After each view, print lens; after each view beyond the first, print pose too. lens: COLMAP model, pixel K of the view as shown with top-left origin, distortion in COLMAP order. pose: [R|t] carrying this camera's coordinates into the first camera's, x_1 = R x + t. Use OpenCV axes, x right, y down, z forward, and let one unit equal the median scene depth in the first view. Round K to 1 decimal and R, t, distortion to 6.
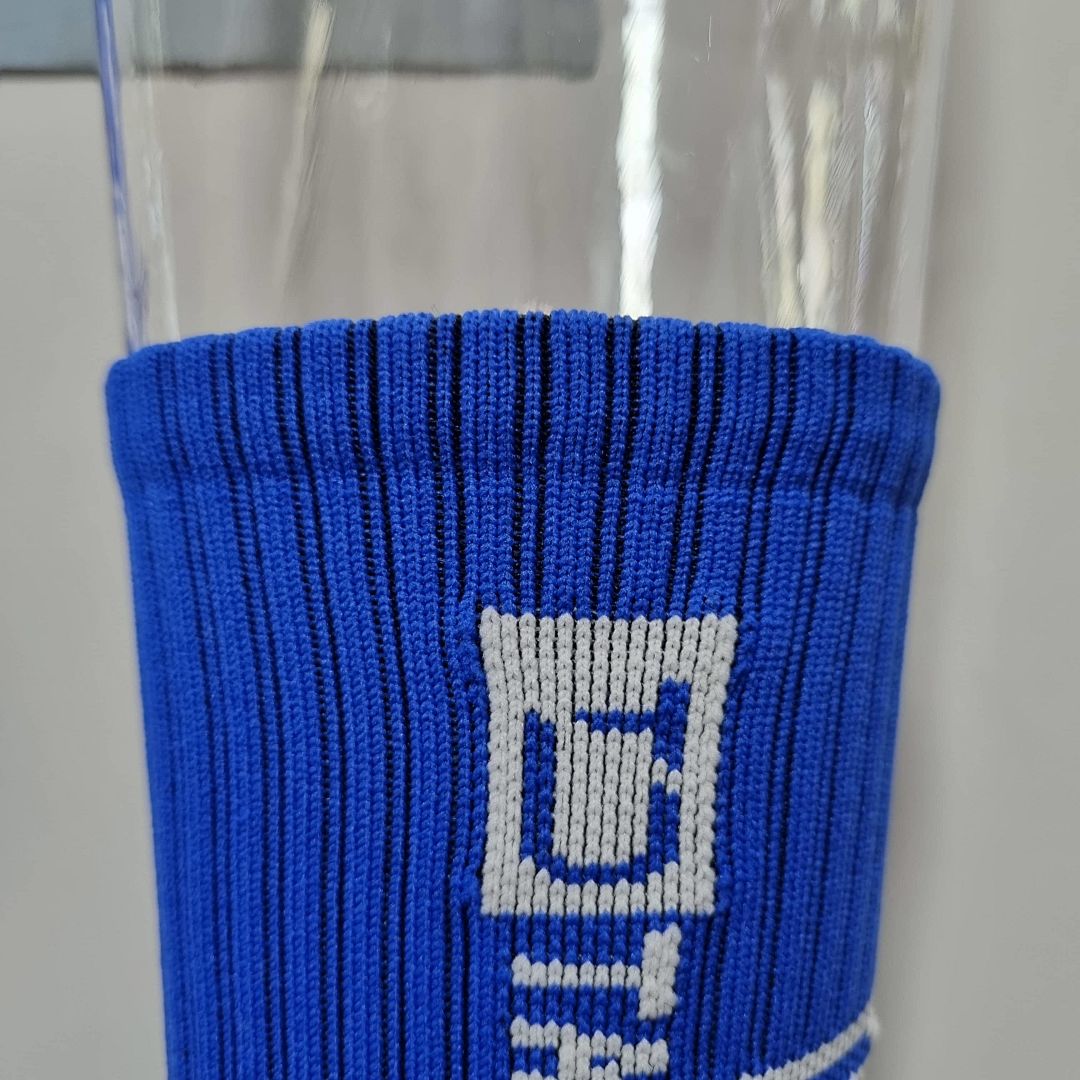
lens RADIAL K [[1144.8, 0, 540.0], [0, 1144.8, 540.0], [0, 0, 1]] dist [-0.027900, -0.029942]
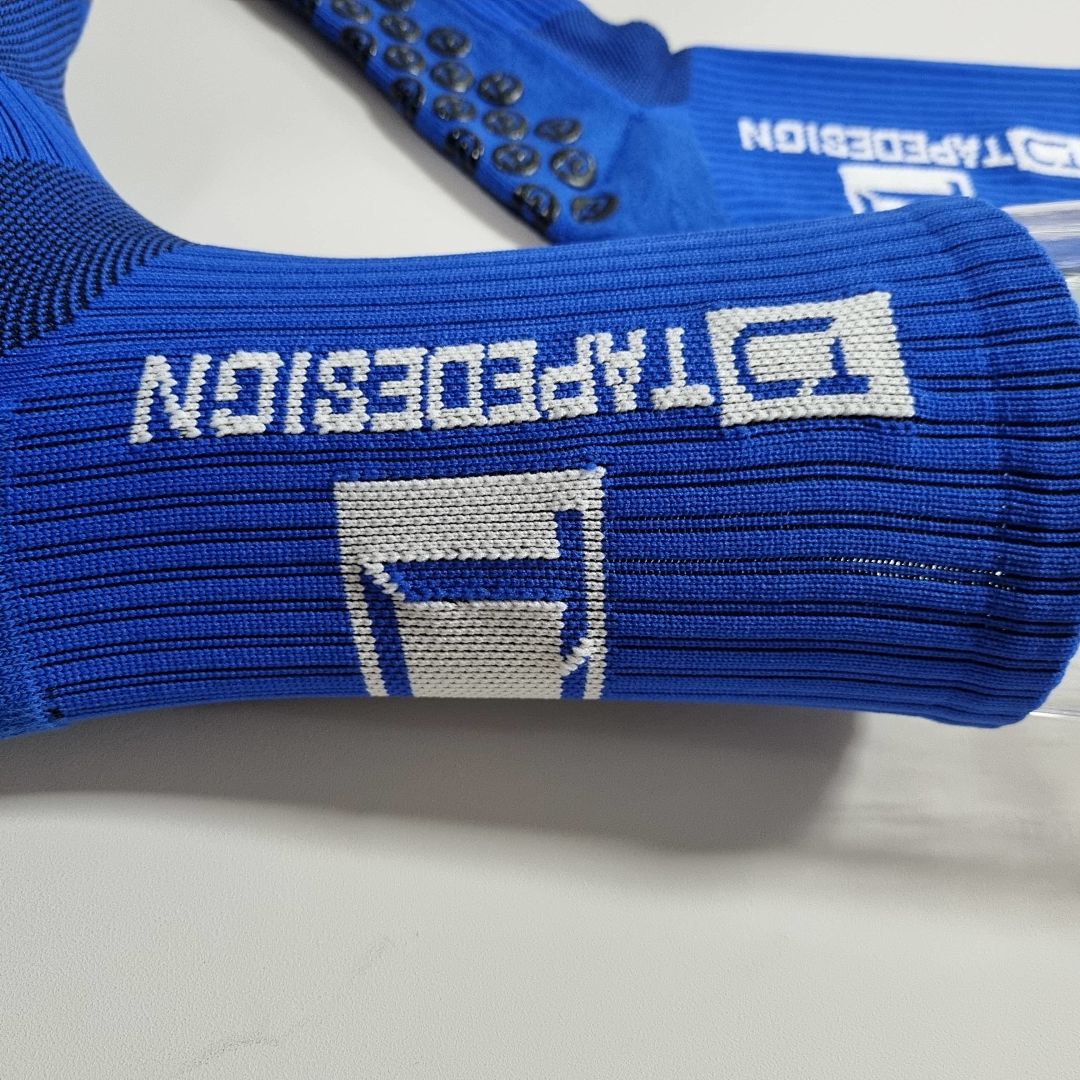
lens RADIAL K [[1144.8, 0, 540.0], [0, 1144.8, 540.0], [0, 0, 1]] dist [-0.027900, -0.029942]
pose [[0.047519, 0.847041, -0.529400, 1.139831], [-0.998569, 0.053298, -0.004355, 0.606691], [0.024527, 0.528849, 0.848361, -0.276373]]
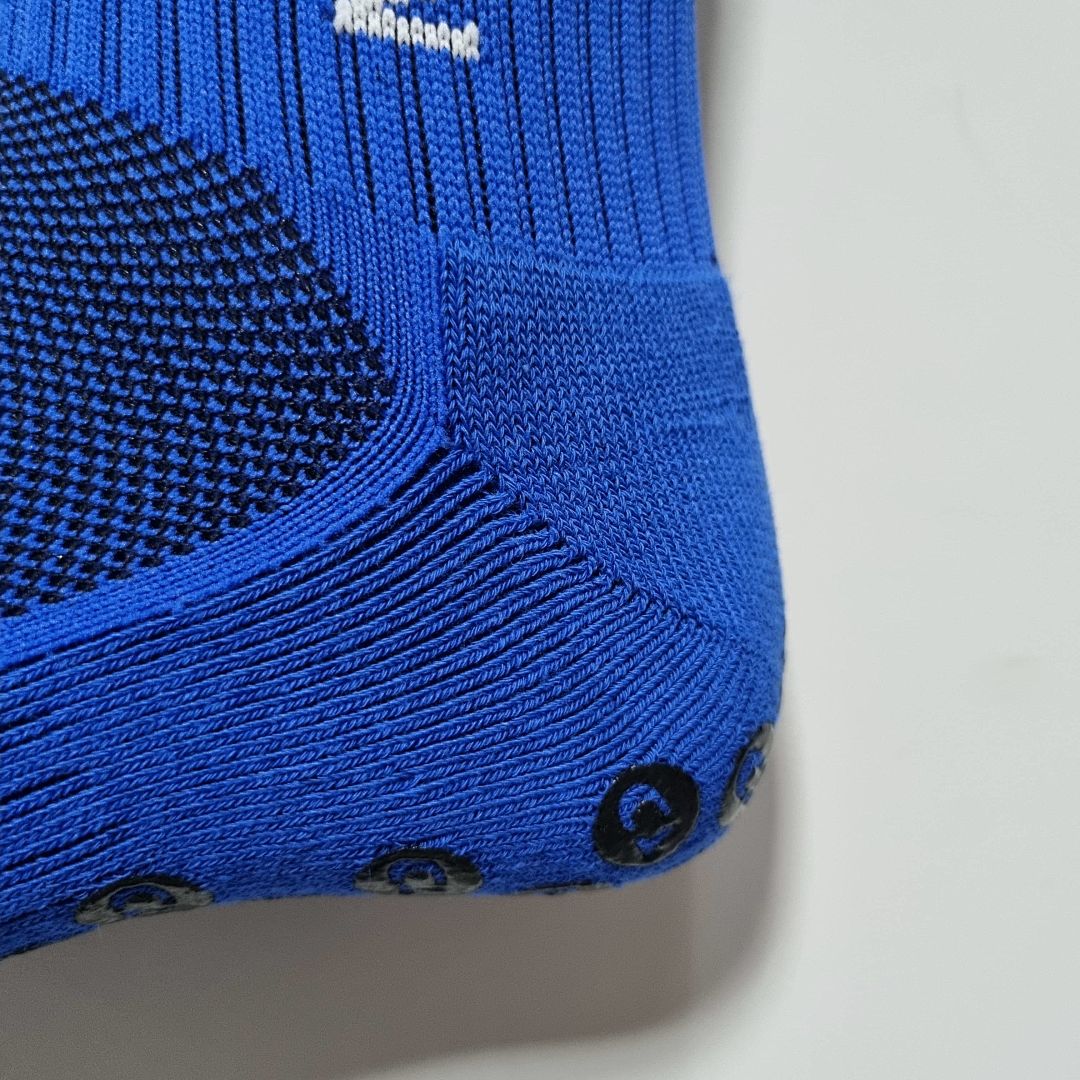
lens RADIAL K [[1144.8, 0, 540.0], [0, 1144.8, 540.0], [0, 0, 1]] dist [-0.027900, -0.029942]
pose [[0.998612, -0.039013, 0.035398, 0.097276], [0.035014, 0.993609, 0.107307, 1.545954], [-0.039358, -0.105918, 0.993596, -0.087447]]
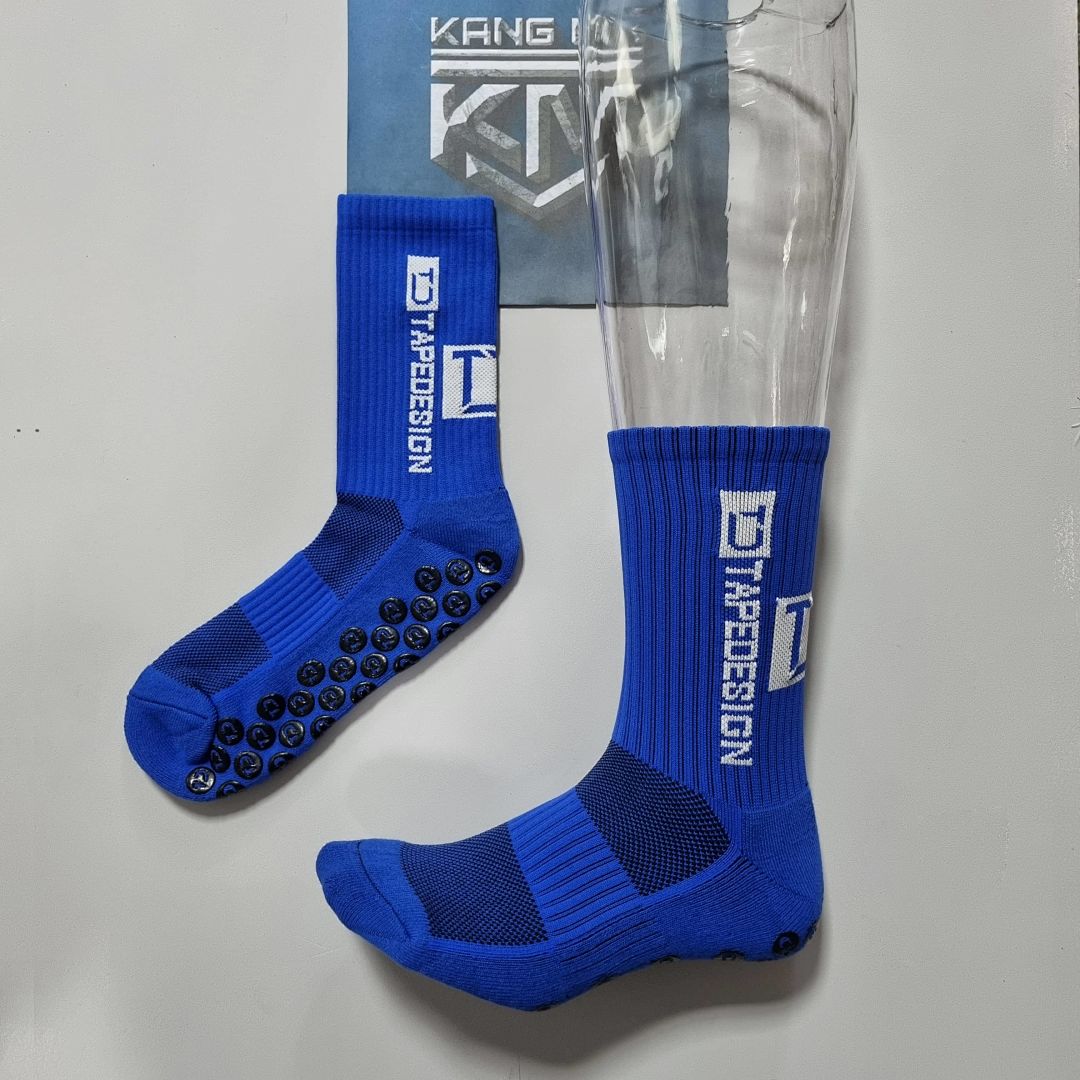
lens RADIAL K [[1144.8, 0, 540.0], [0, 1144.8, 540.0], [0, 0, 1]] dist [-0.027900, -0.029942]
pose [[0.999418, -0.008921, -0.032938, -0.614860], [0.011875, 0.995816, 0.090607, -0.161961], [0.031991, -0.090946, 0.995342, -3.557958]]
